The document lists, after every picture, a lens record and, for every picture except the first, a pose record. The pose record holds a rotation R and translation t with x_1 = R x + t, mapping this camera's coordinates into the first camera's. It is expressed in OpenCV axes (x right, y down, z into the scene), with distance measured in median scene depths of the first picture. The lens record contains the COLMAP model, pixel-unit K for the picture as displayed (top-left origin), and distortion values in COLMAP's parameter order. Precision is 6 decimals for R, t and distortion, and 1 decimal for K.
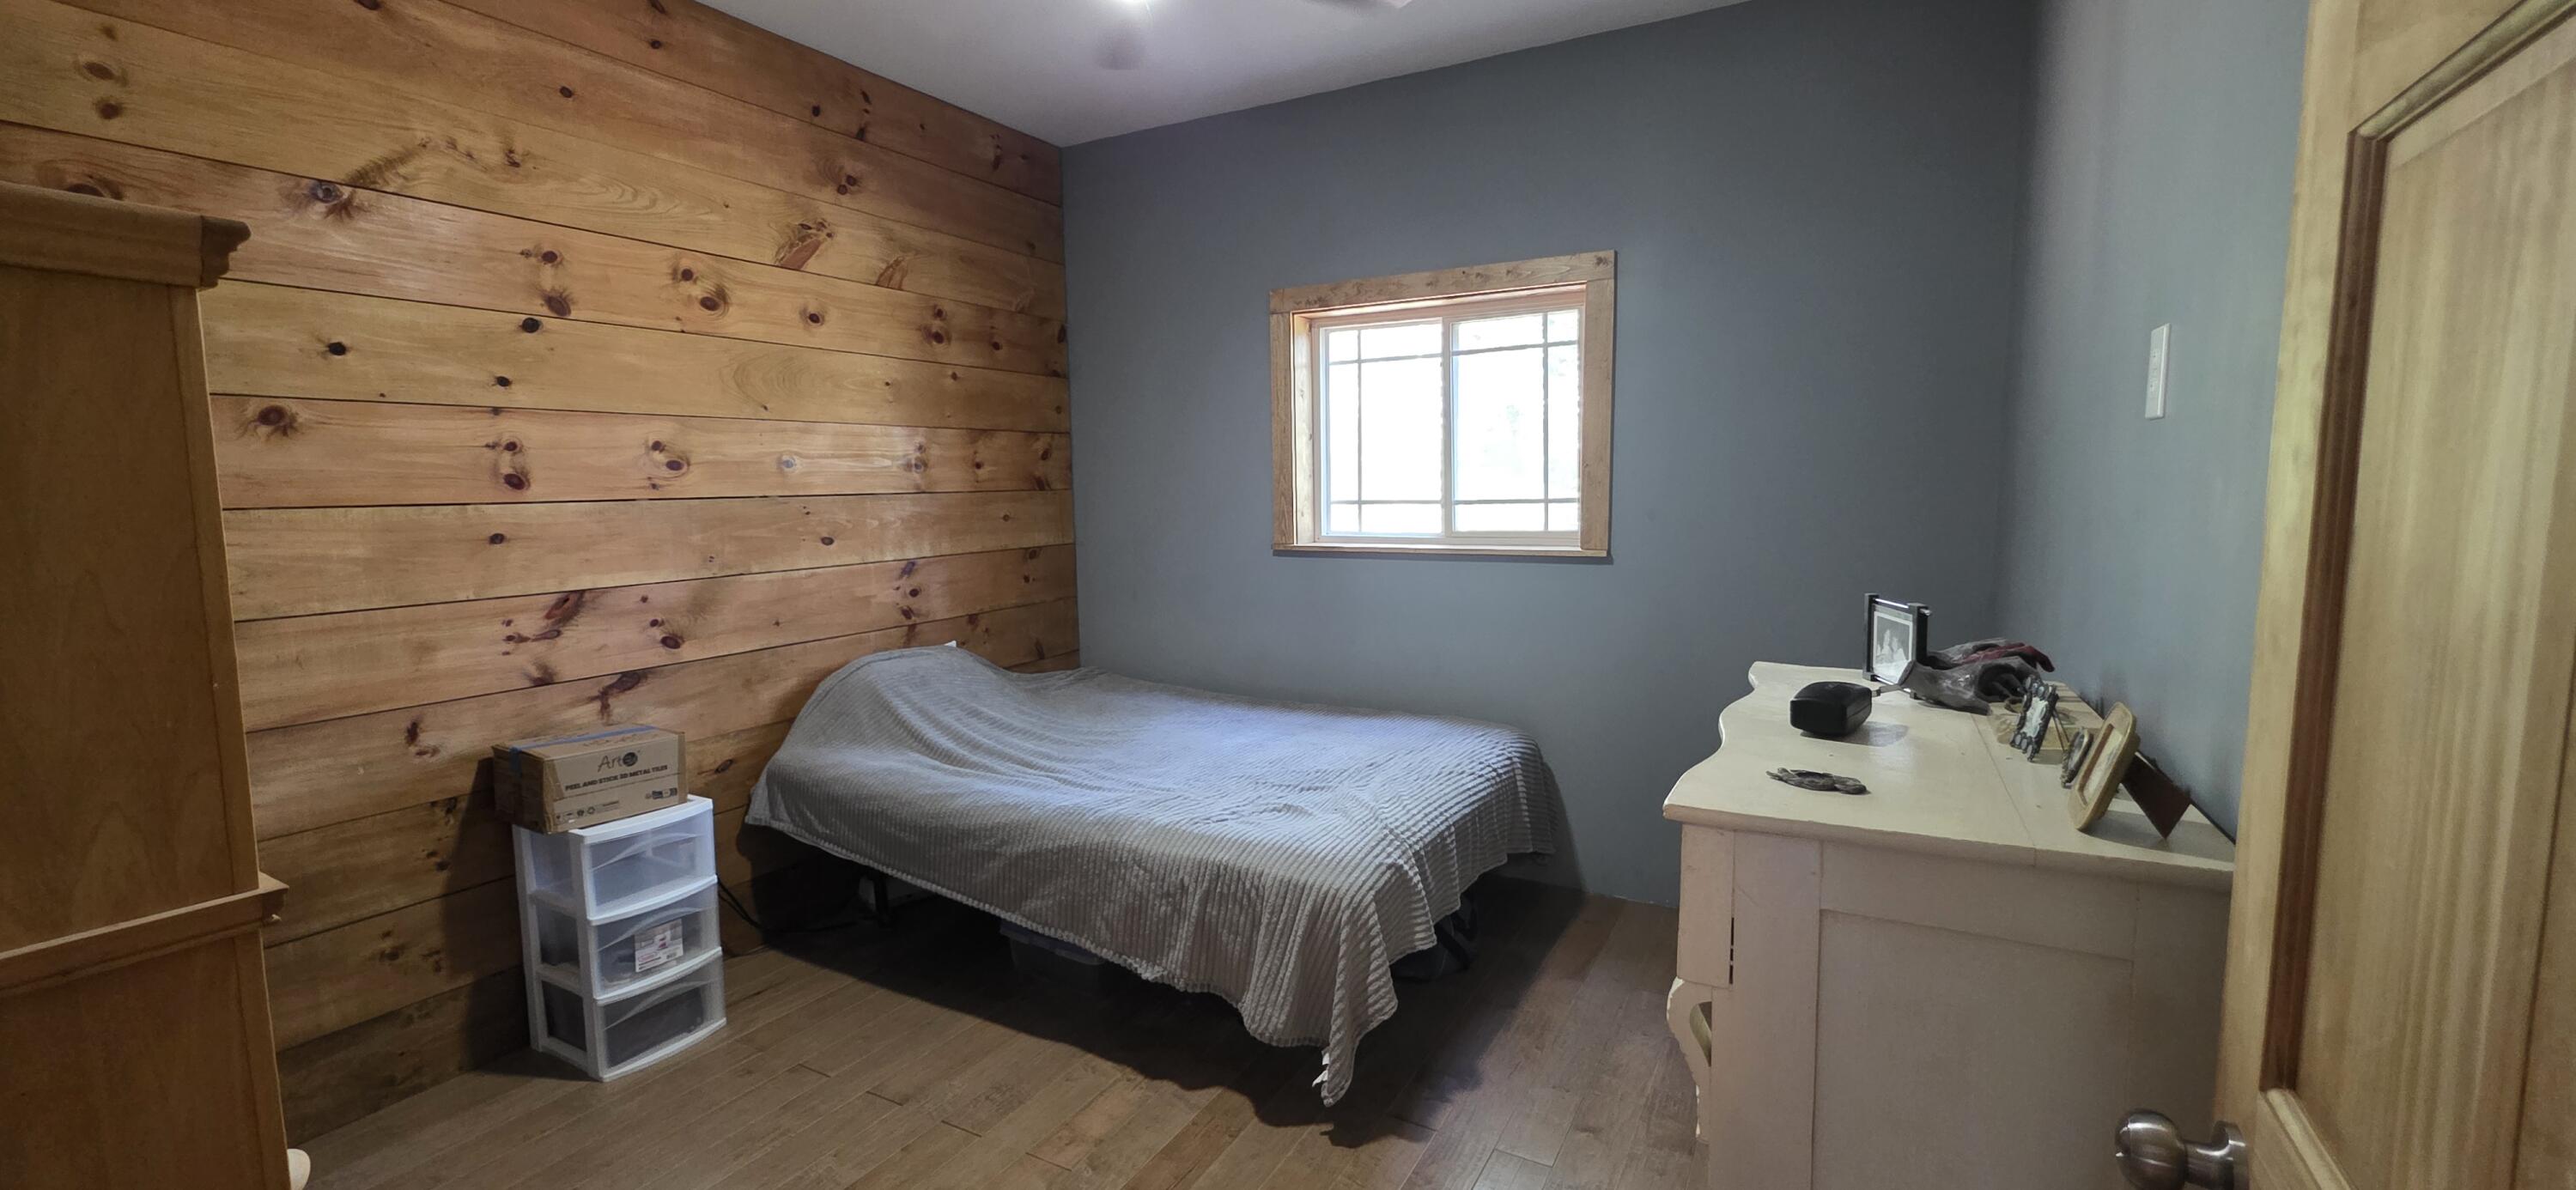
lens RADIAL K [[1034.6, 0, 1283.4], [0, 1034.6, 590.6], [0, 0, 1]] dist [0.000282, 0.000036]
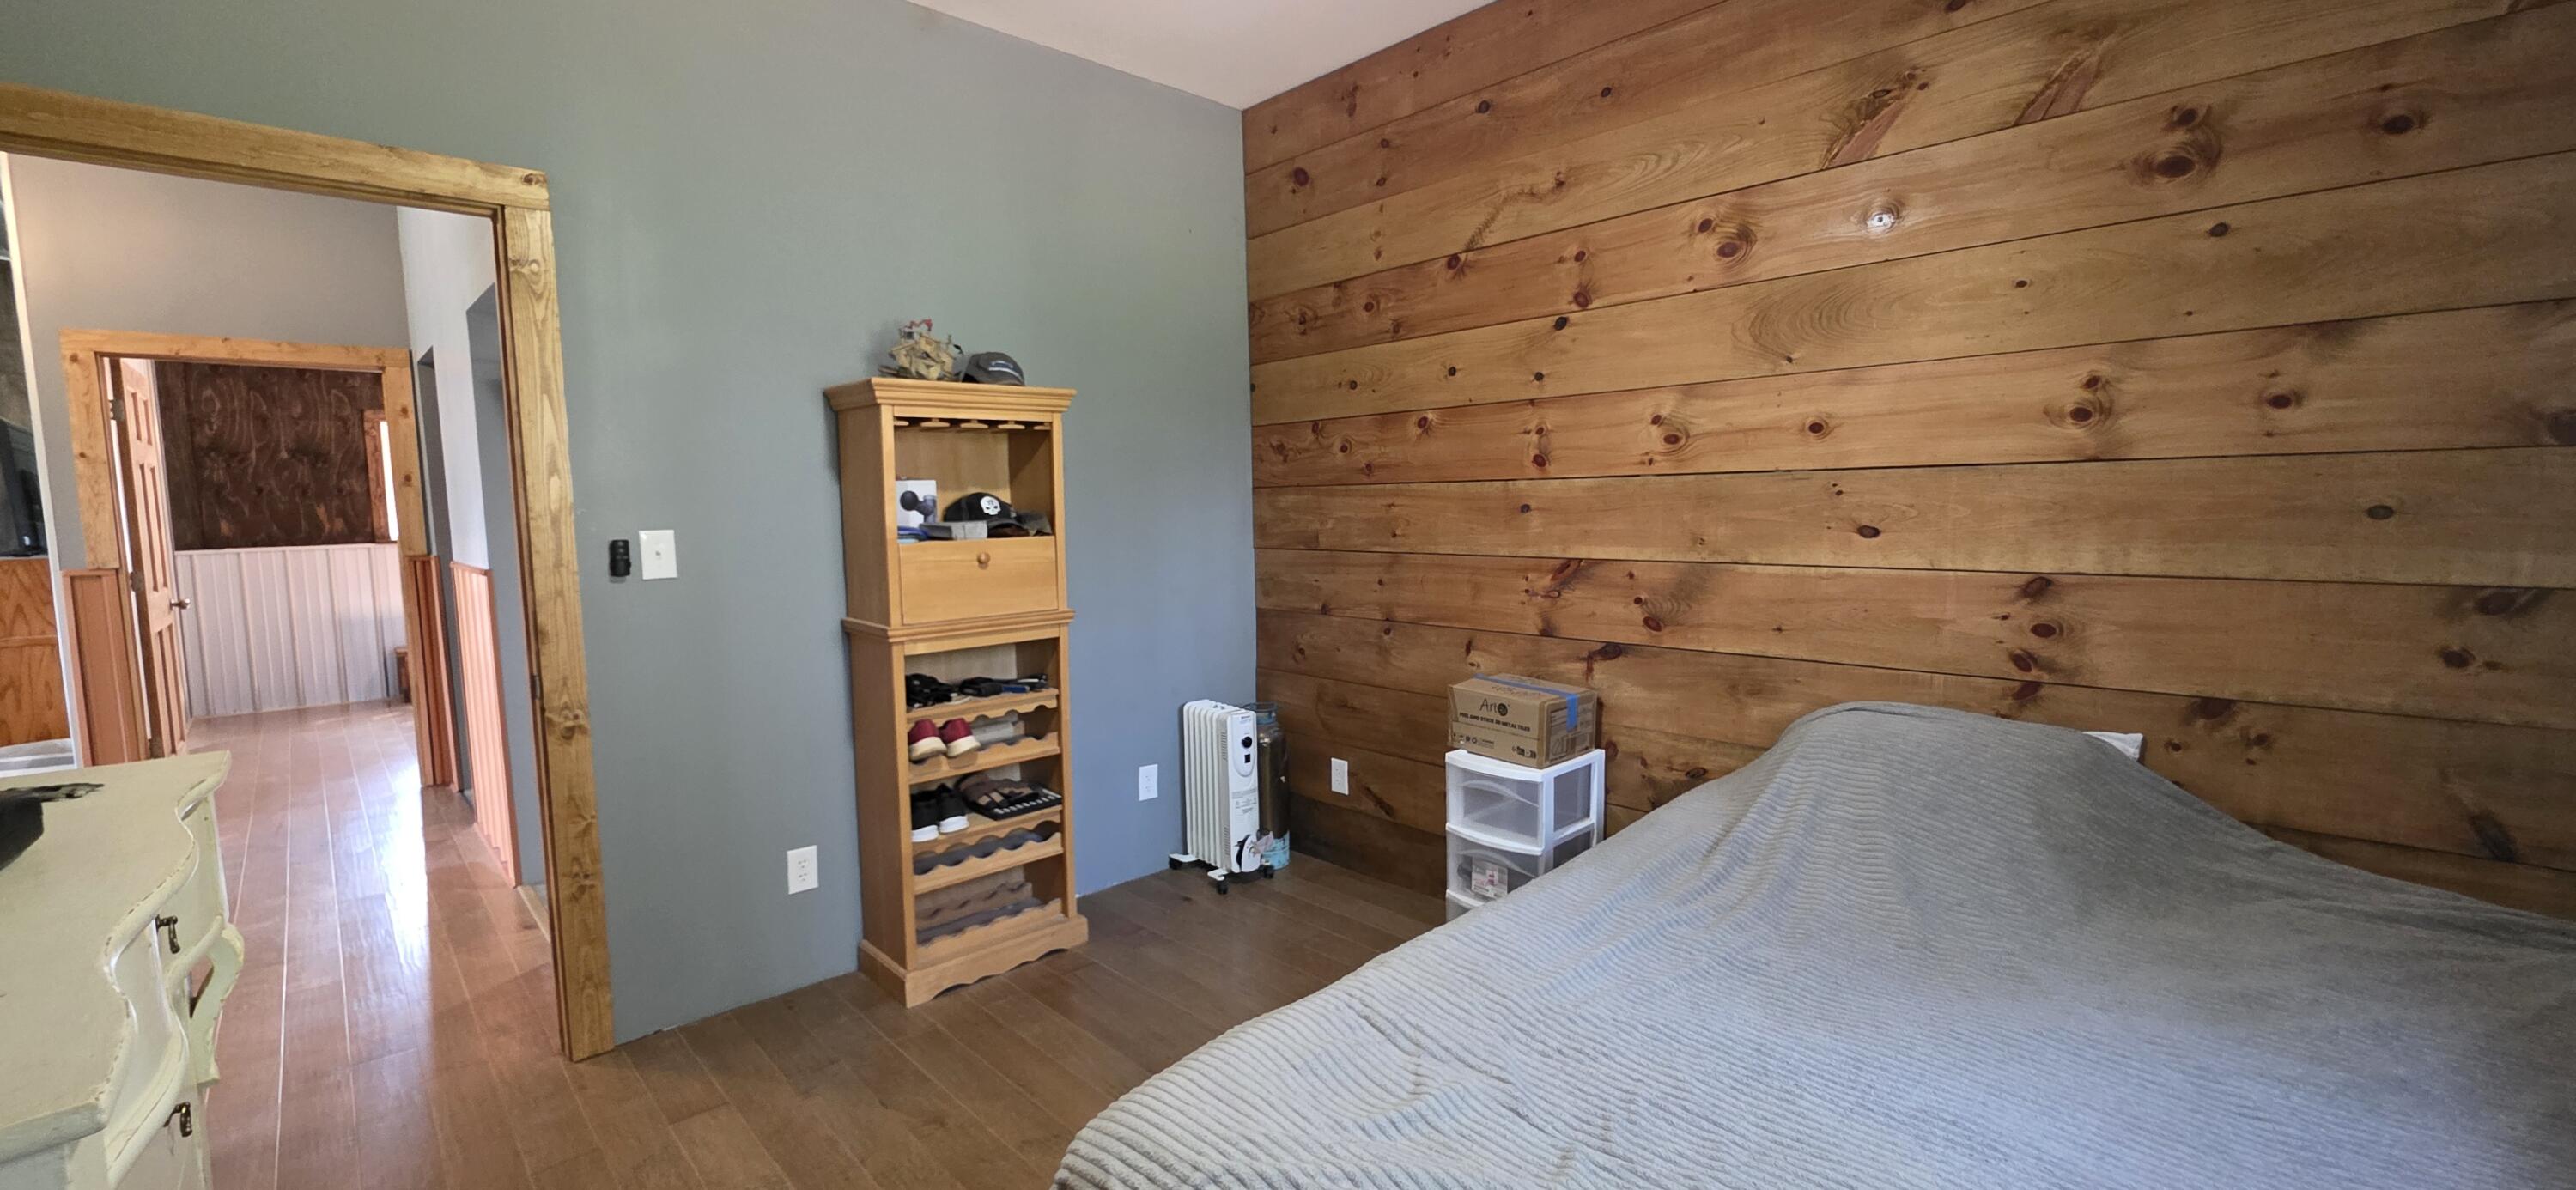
lens RADIAL K [[1034.6, 0, 1283.4], [0, 1034.6, 590.6], [0, 0, 1]] dist [0.000282, 0.000036]
pose [[-0.305605, 0.106670, -0.946164, 0.404834], [-0.076796, 0.987706, 0.136158, -0.081682], [0.949056, 0.114272, -0.293656, 0.911430]]
